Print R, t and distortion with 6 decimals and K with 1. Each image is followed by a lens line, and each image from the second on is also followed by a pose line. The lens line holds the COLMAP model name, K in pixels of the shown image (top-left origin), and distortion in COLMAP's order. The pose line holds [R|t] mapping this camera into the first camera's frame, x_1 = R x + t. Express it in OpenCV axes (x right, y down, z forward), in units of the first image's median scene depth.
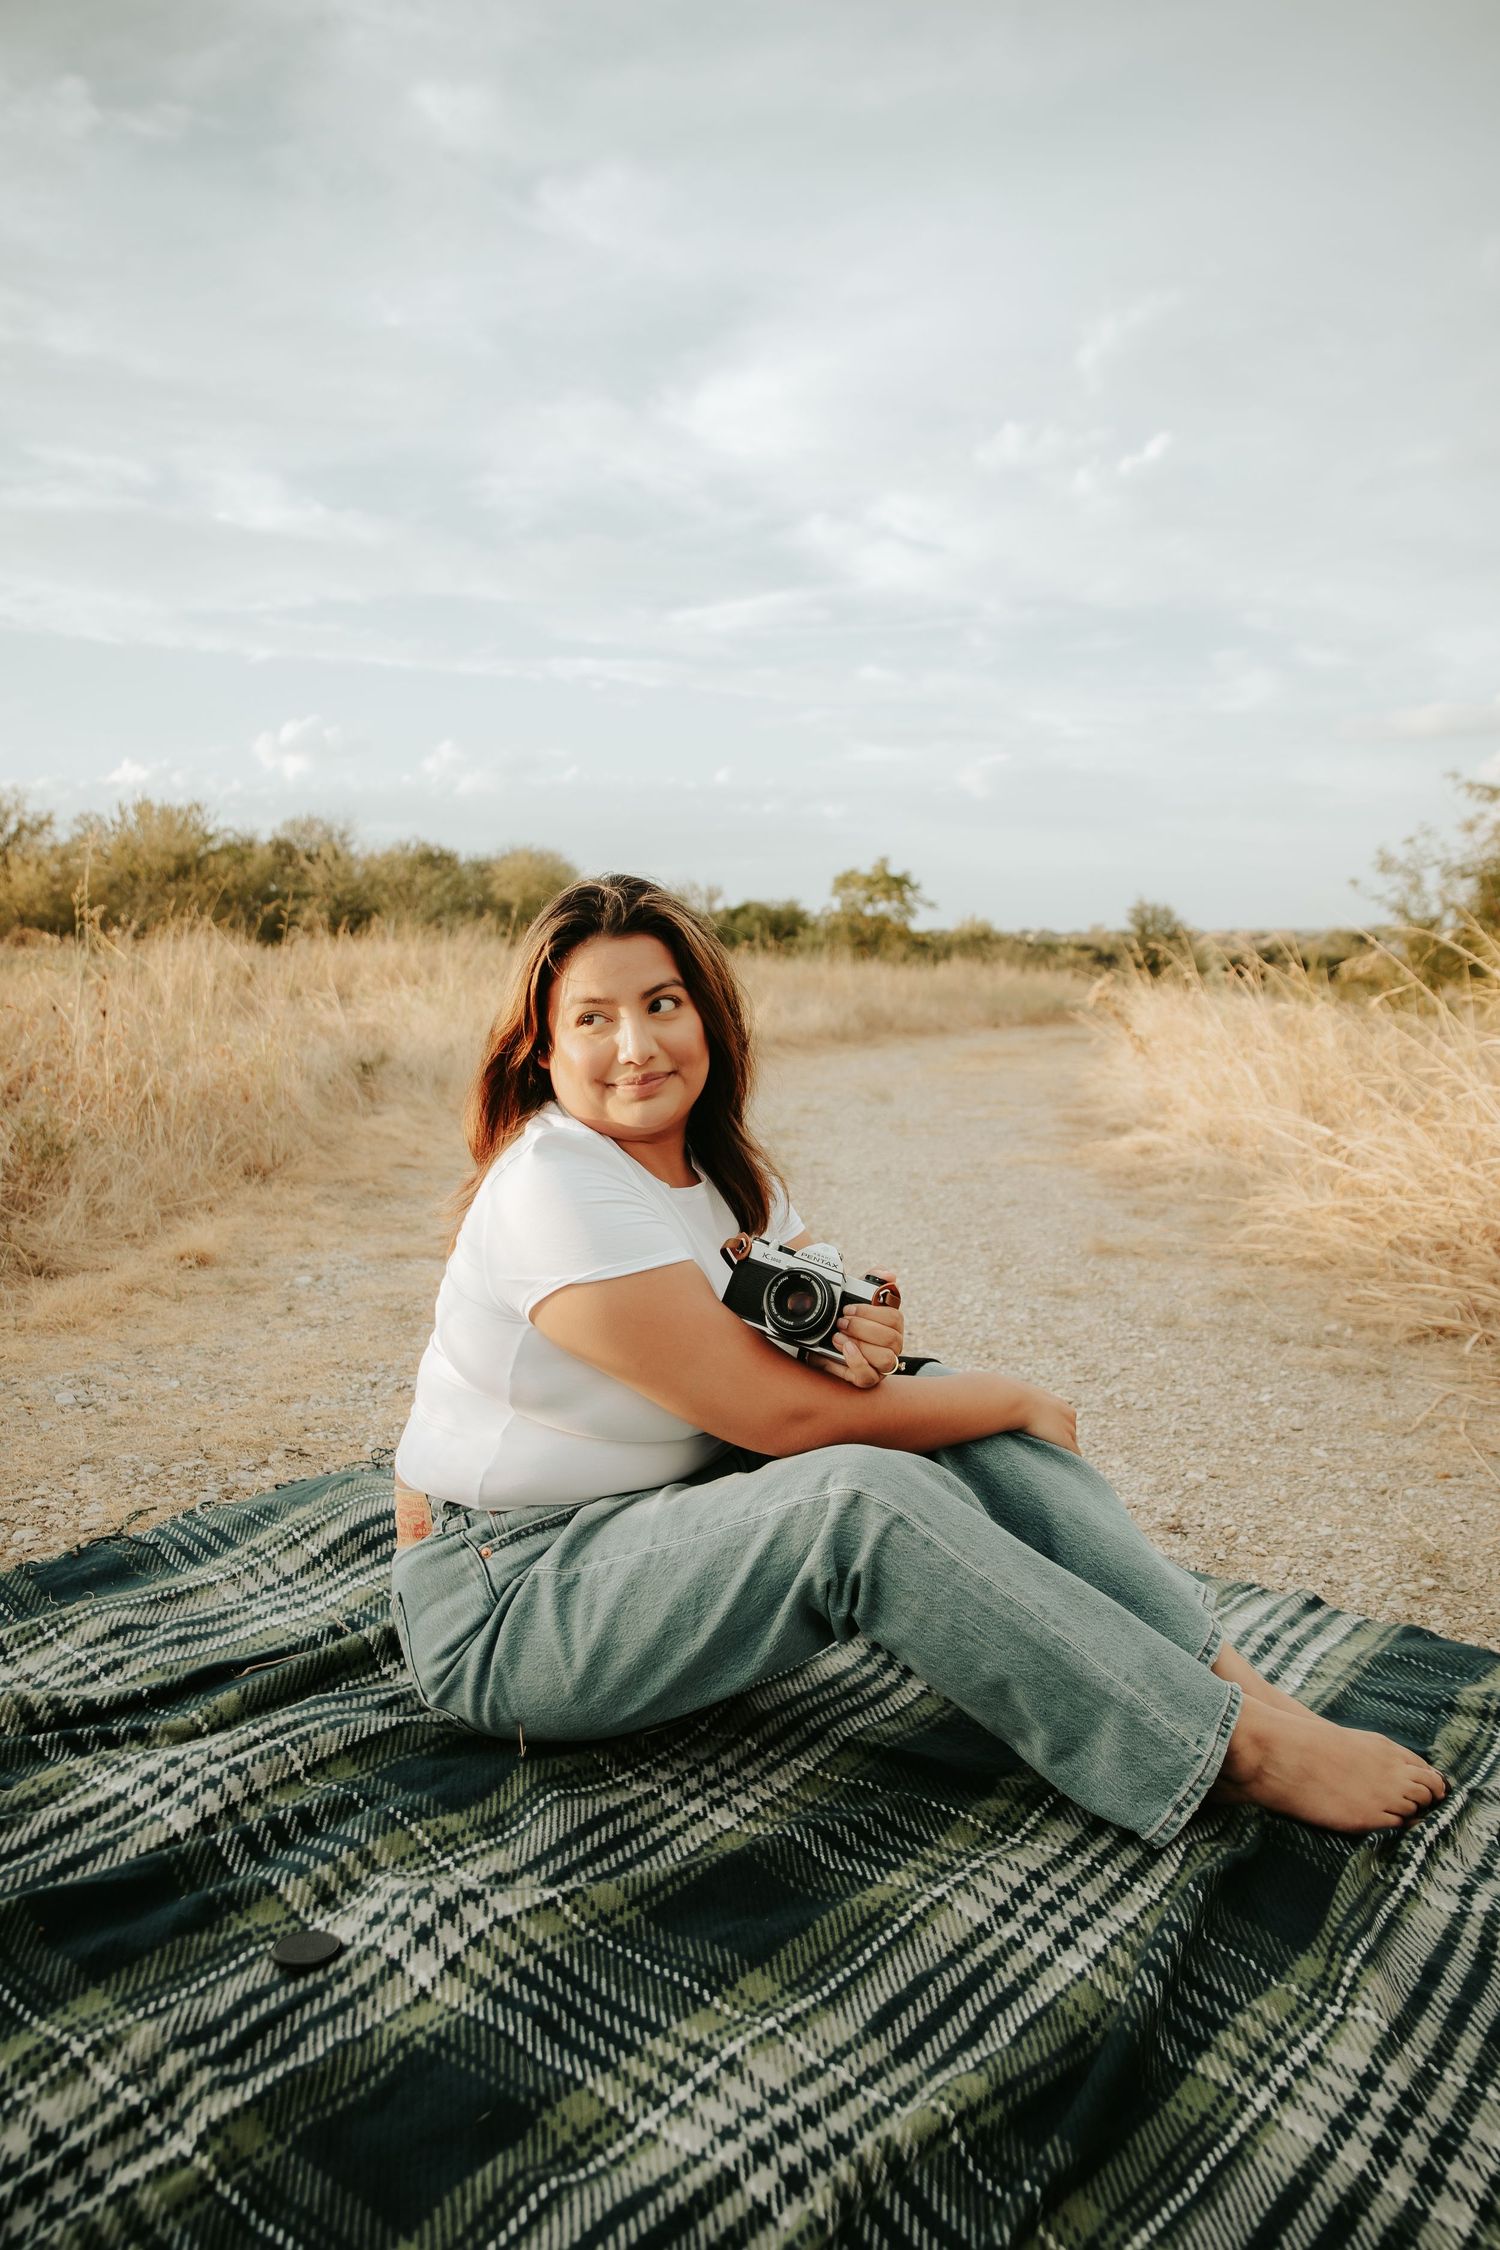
lens RADIAL K [[1547.0, 0, 746.2], [0, 1547.0, 1142.3], [0, 0, 1]] dist [-0.105694, 0.084983]
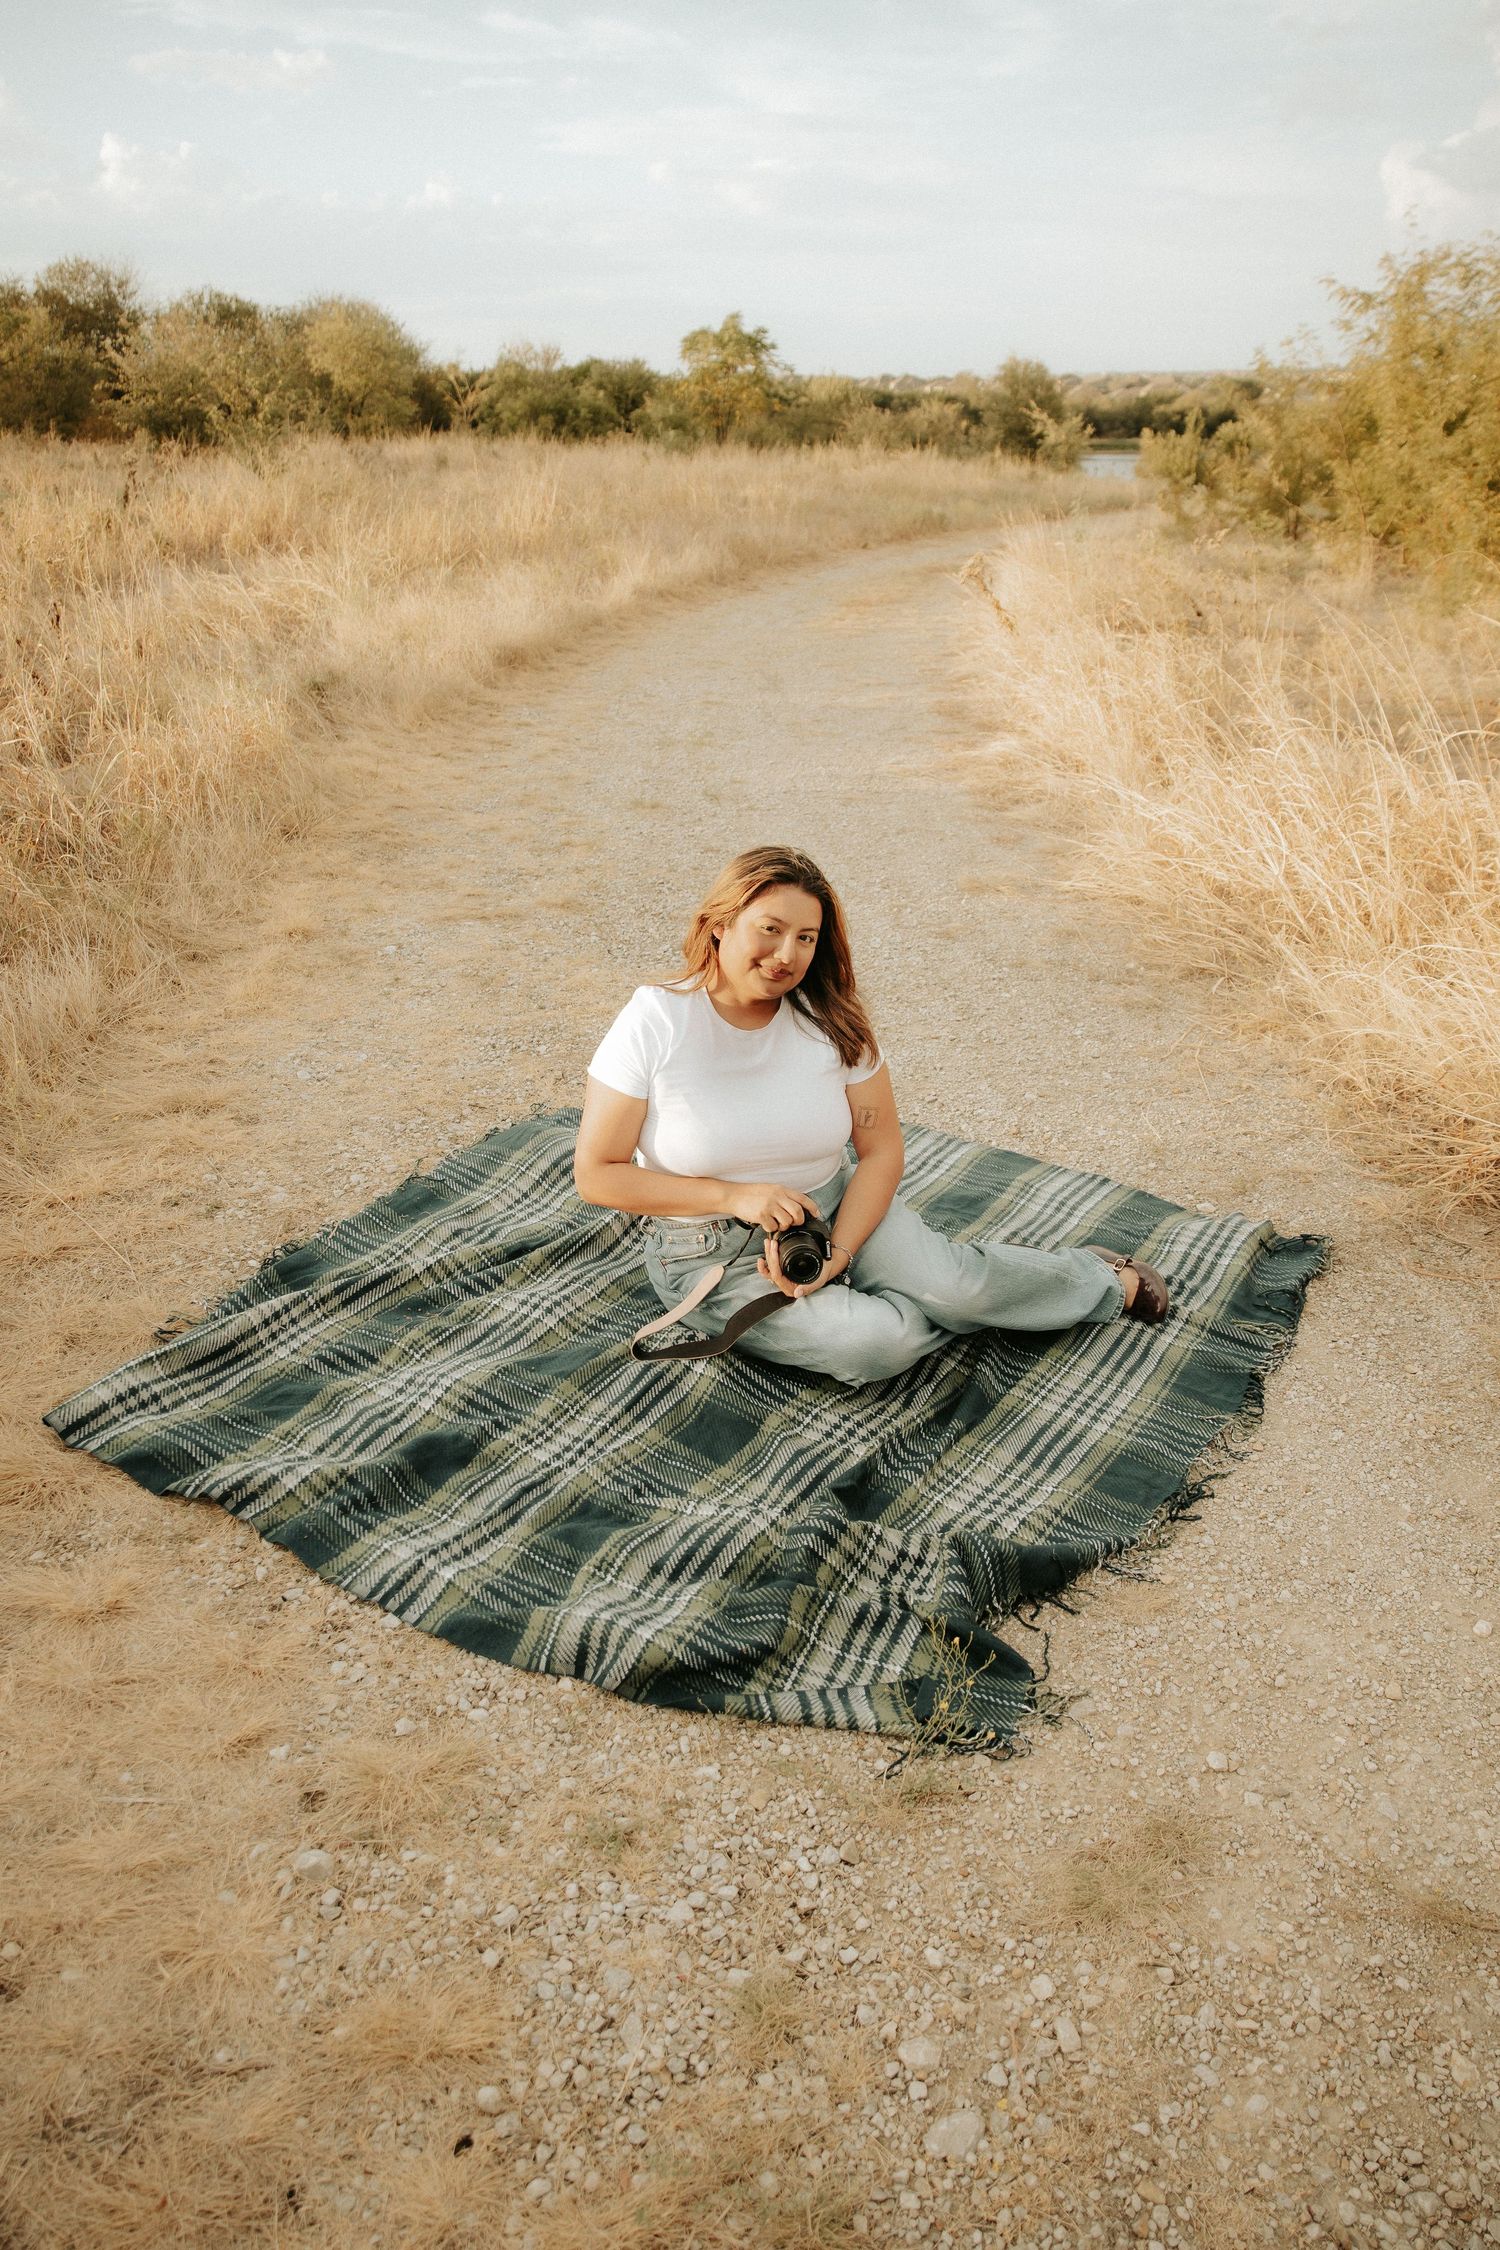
lens RADIAL K [[1582.2, 0, 740.0], [0, 1582.2, 1144.7], [0, 0, 1]] dist [-0.105192, 0.087622]
pose [[0.995598, -0.047240, 0.080945, -0.115956], [0.018826, 0.946875, 0.321051, -0.208279], [-0.091811, -0.318114, 0.943596, -0.435543]]
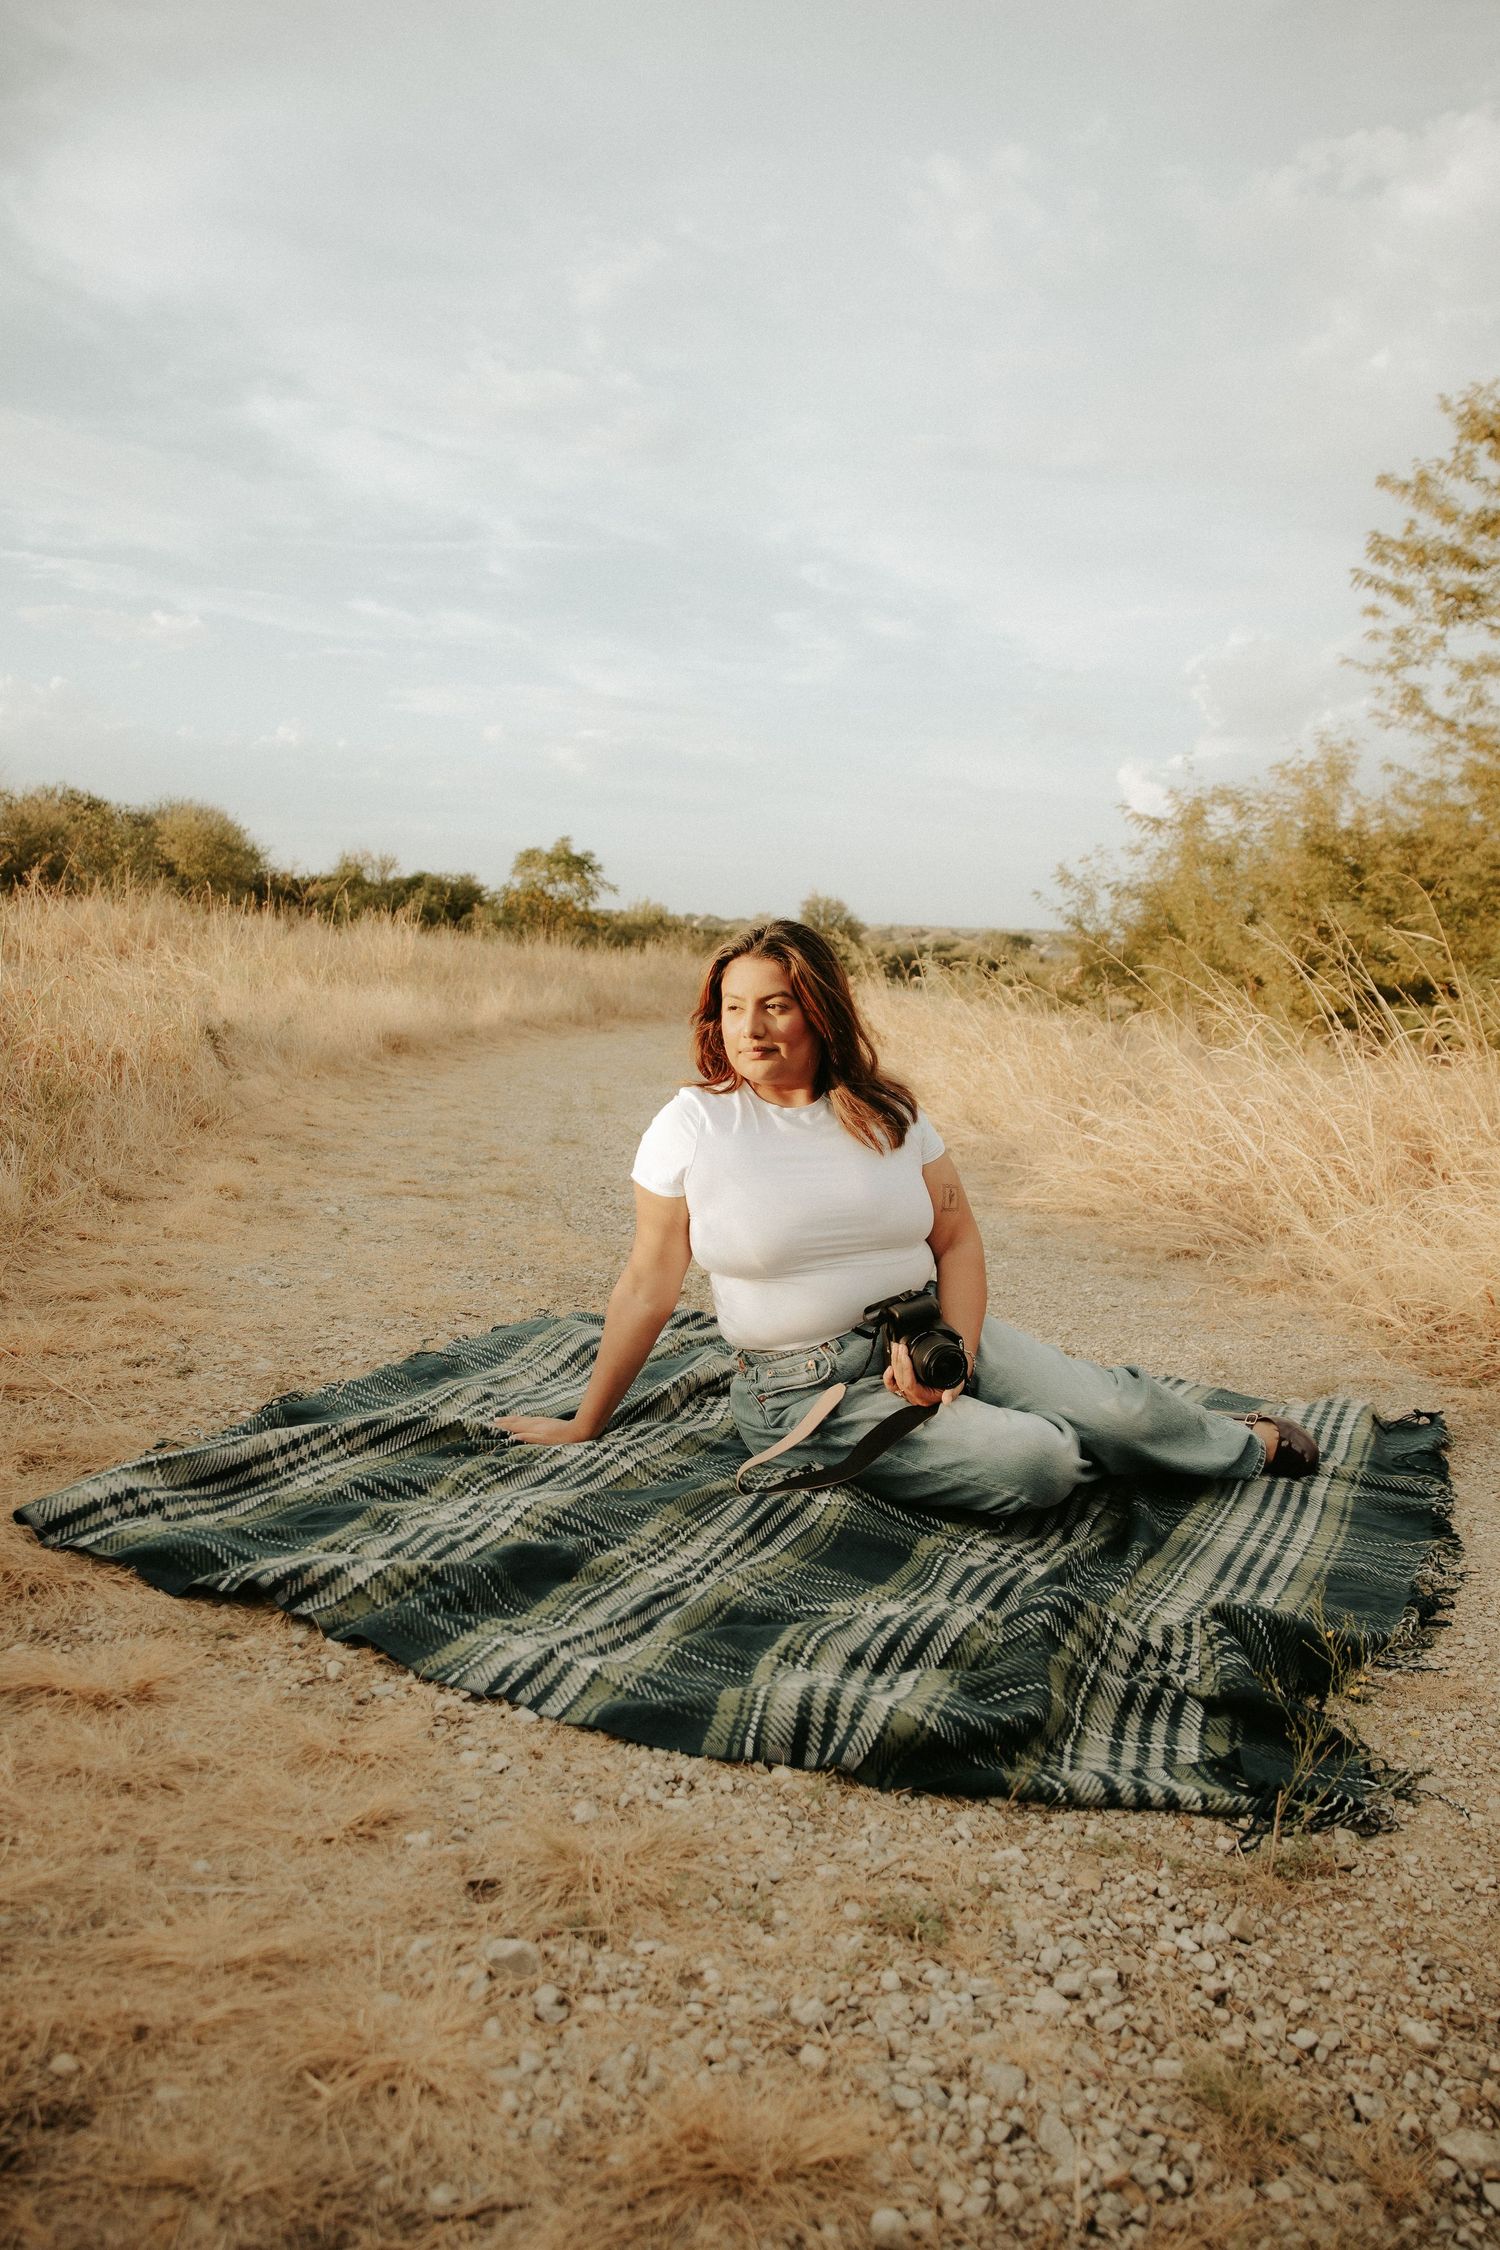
lens RADIAL K [[1582.2, 0, 763.7], [0, 1582.2, 1152.8], [0, 0, 1]] dist [-0.105192, 0.087622]
pose [[0.972934, 0.023202, 0.229917, -0.273445], [-0.027033, 0.999543, 0.013527, 0.020366], [-0.229498, -0.019376, 0.973116, -0.350612]]
